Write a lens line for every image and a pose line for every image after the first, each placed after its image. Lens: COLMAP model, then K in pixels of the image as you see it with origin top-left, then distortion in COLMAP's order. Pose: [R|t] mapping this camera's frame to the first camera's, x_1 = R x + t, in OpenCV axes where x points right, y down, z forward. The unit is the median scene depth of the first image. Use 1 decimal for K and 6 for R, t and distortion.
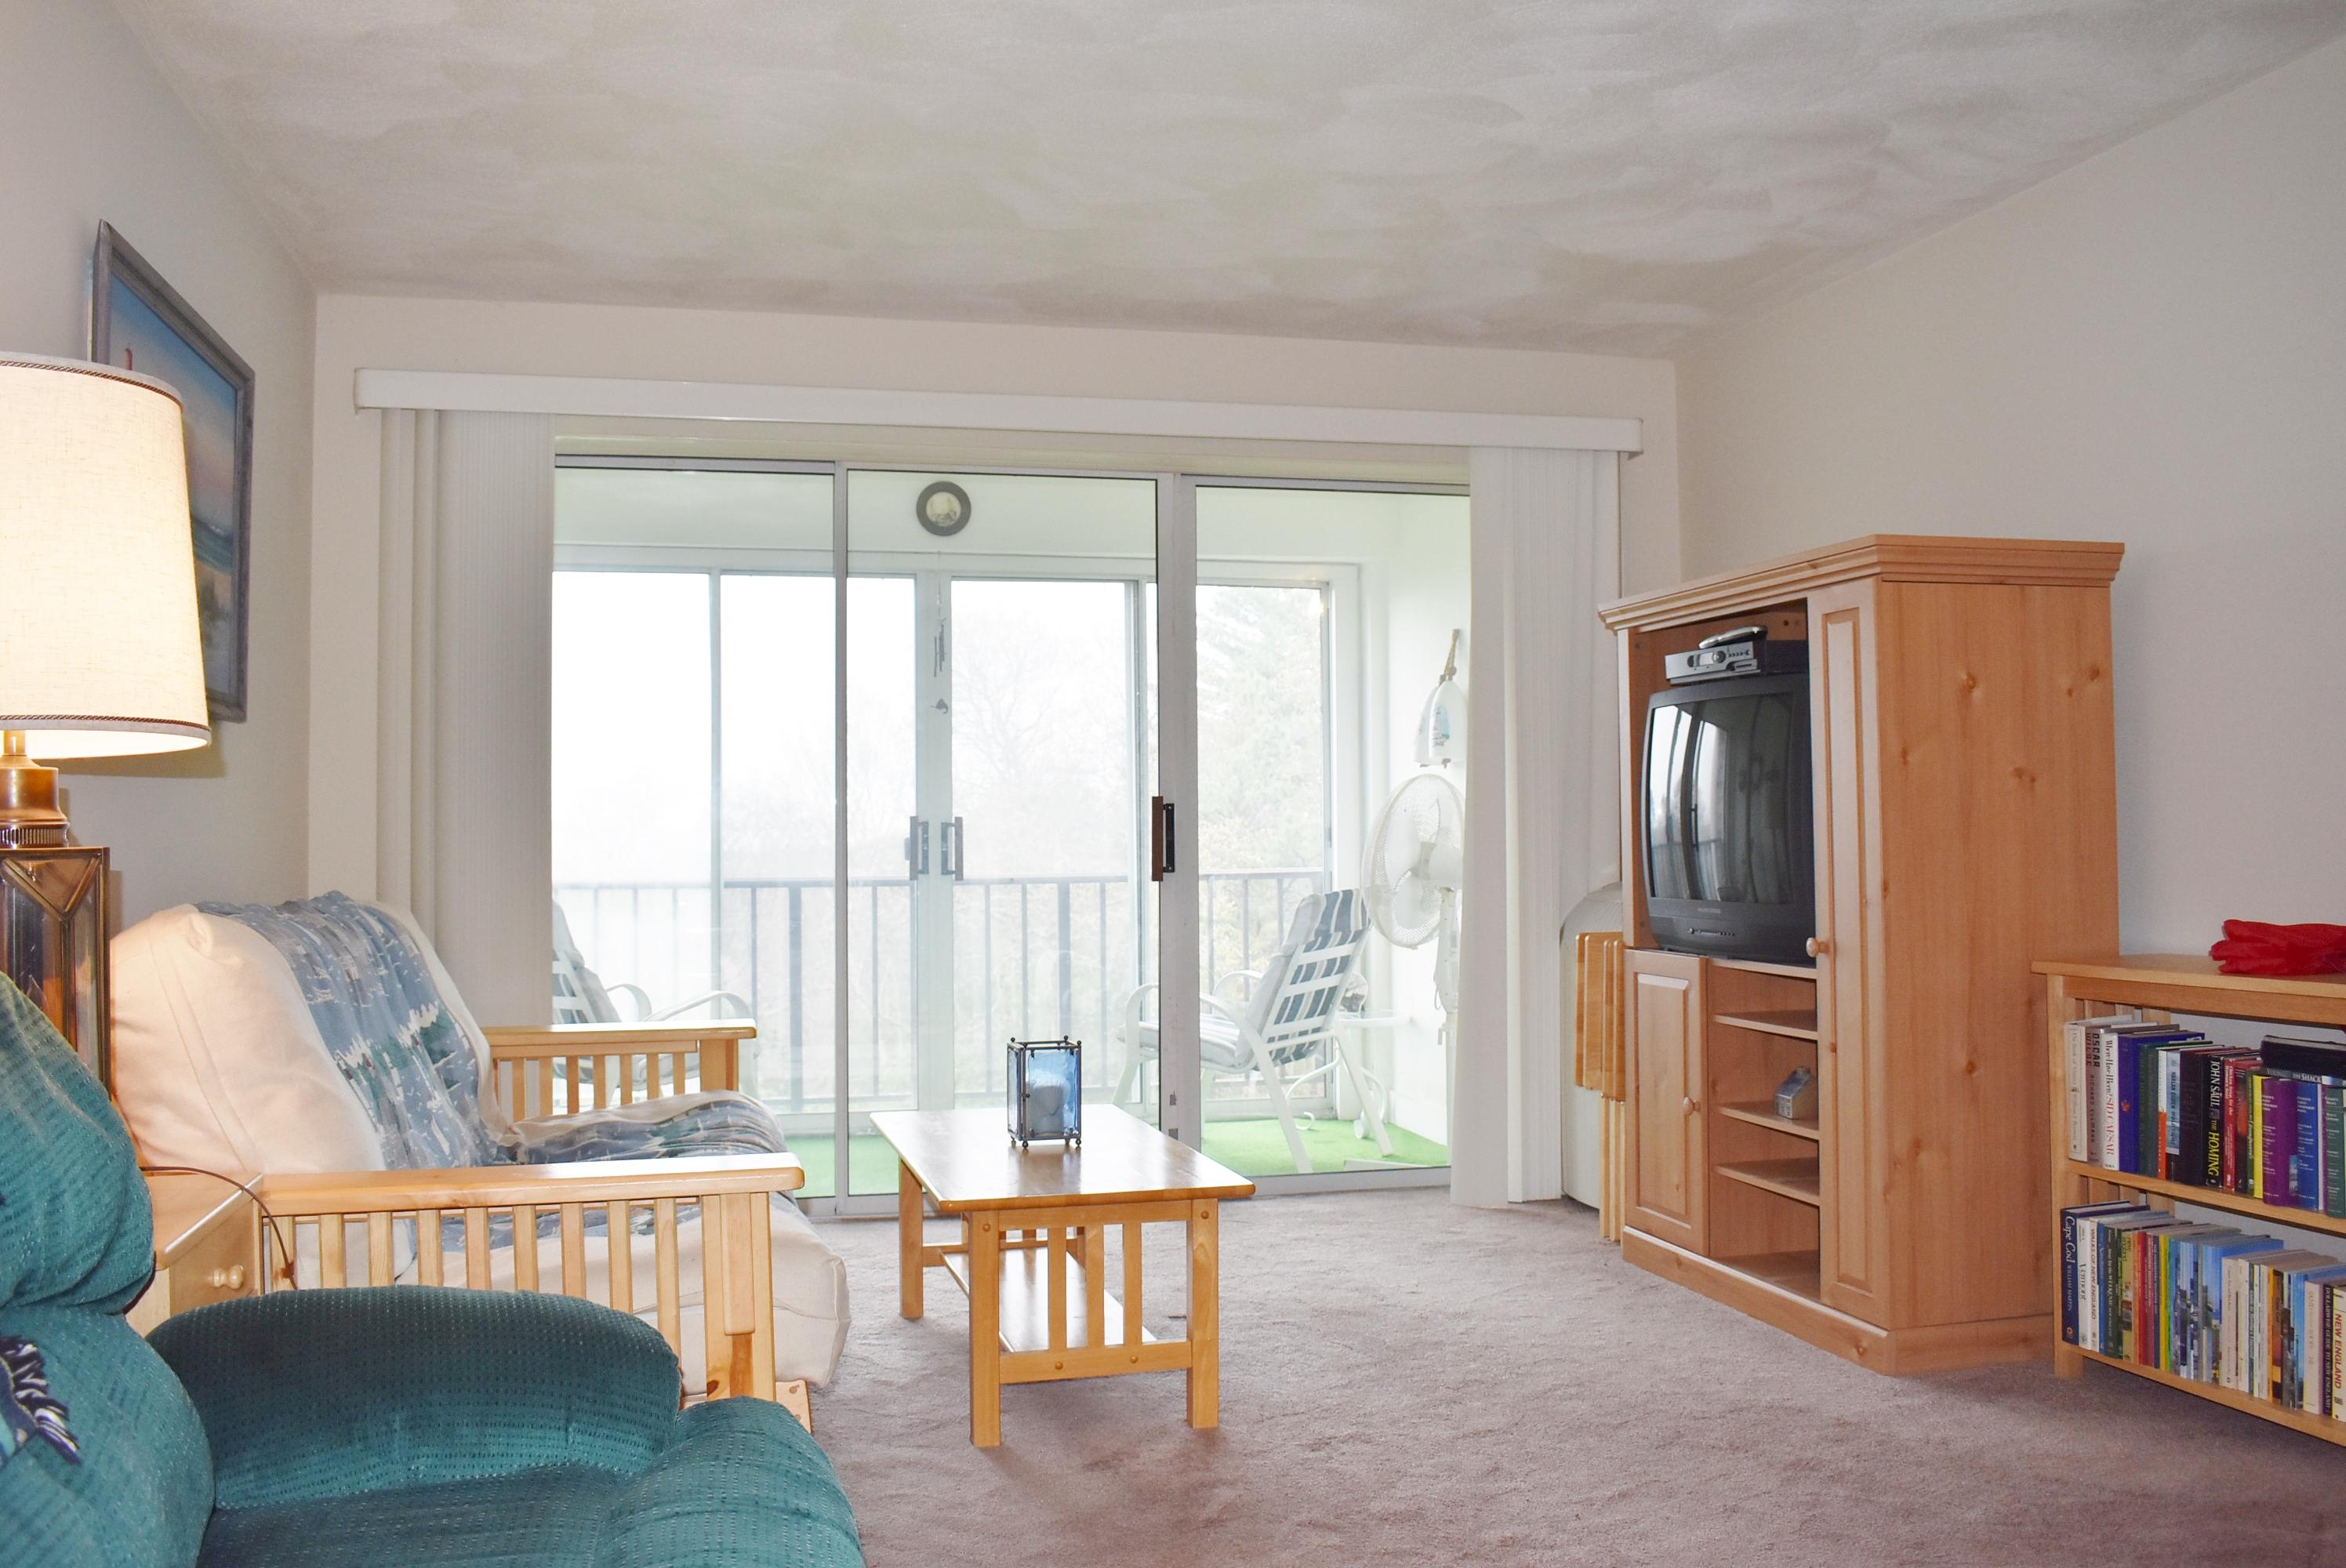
lens RADIAL K [[1987.3, 0, 1178.2], [0, 1987.3, 783.3], [0, 0, 1]] dist [-0.065359, -0.002680]
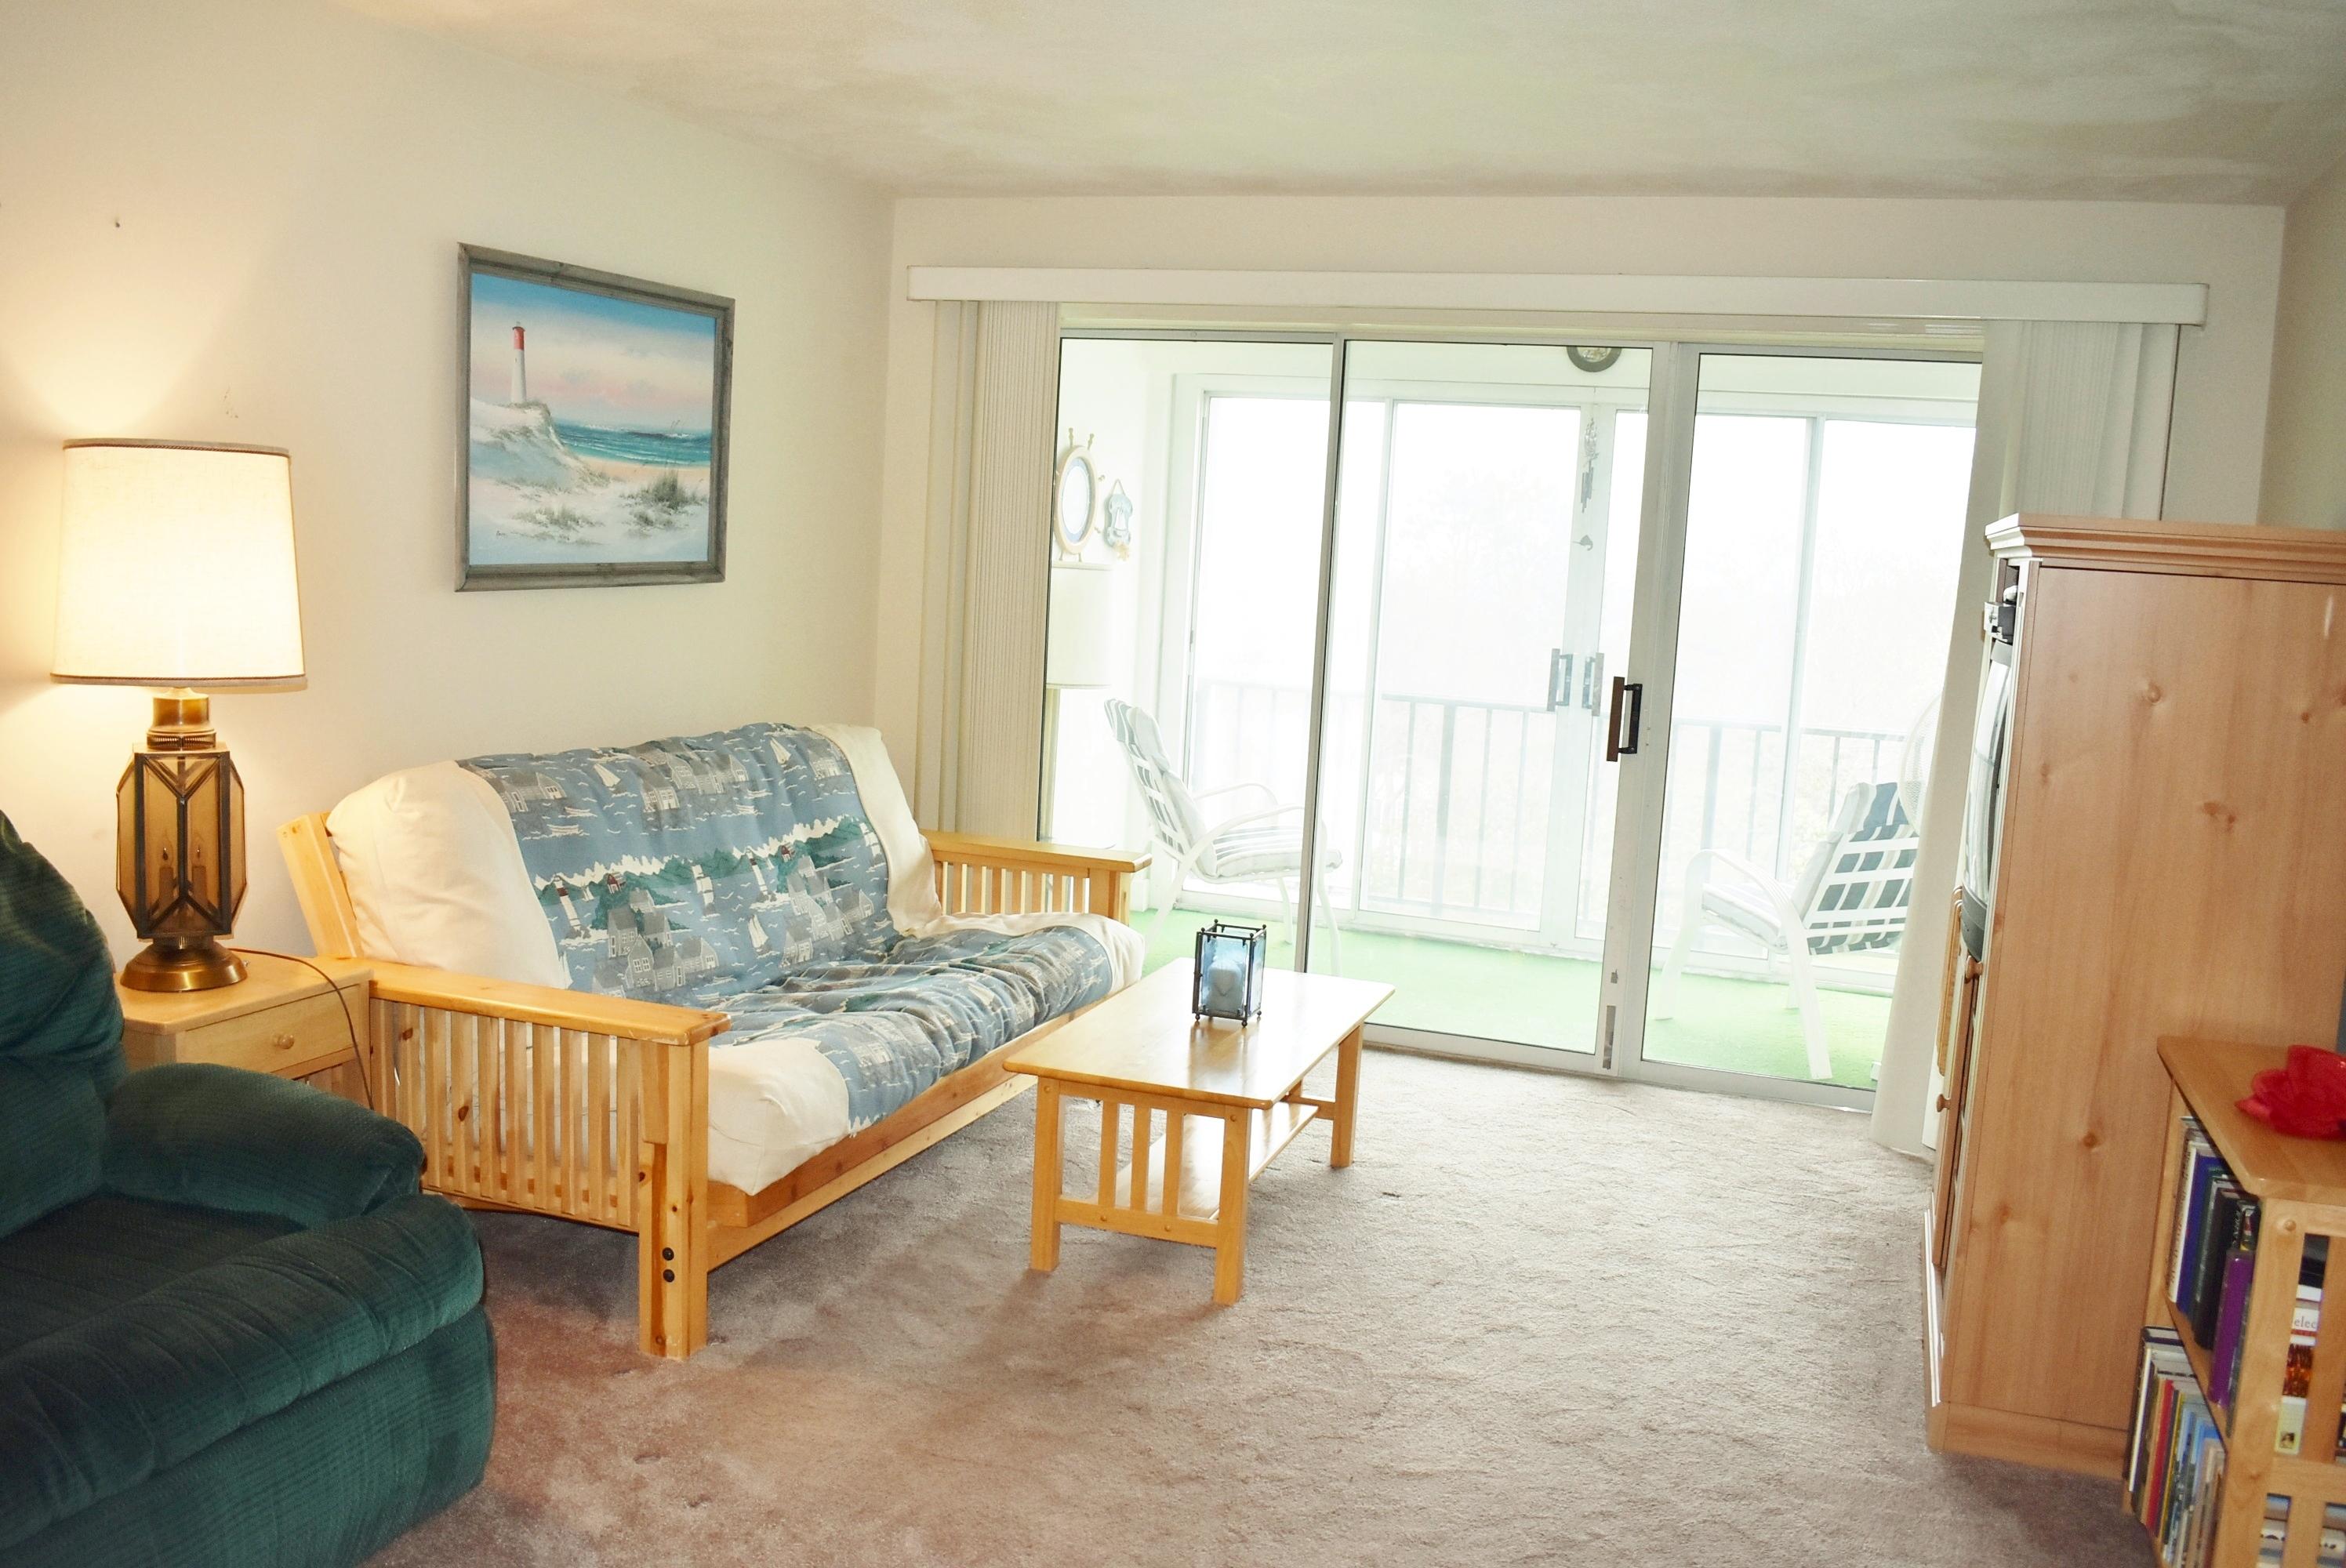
lens RADIAL K [[1987.3, 0, 1184.0], [0, 1987.3, 785.6], [0, 0, 1]] dist [-0.065359, -0.002680]
pose [[0.831366, 0.125552, -0.541356, 0.396567], [-0.047268, 0.986590, 0.156221, -0.094594], [0.553711, -0.104288, 0.826153, 0.069139]]
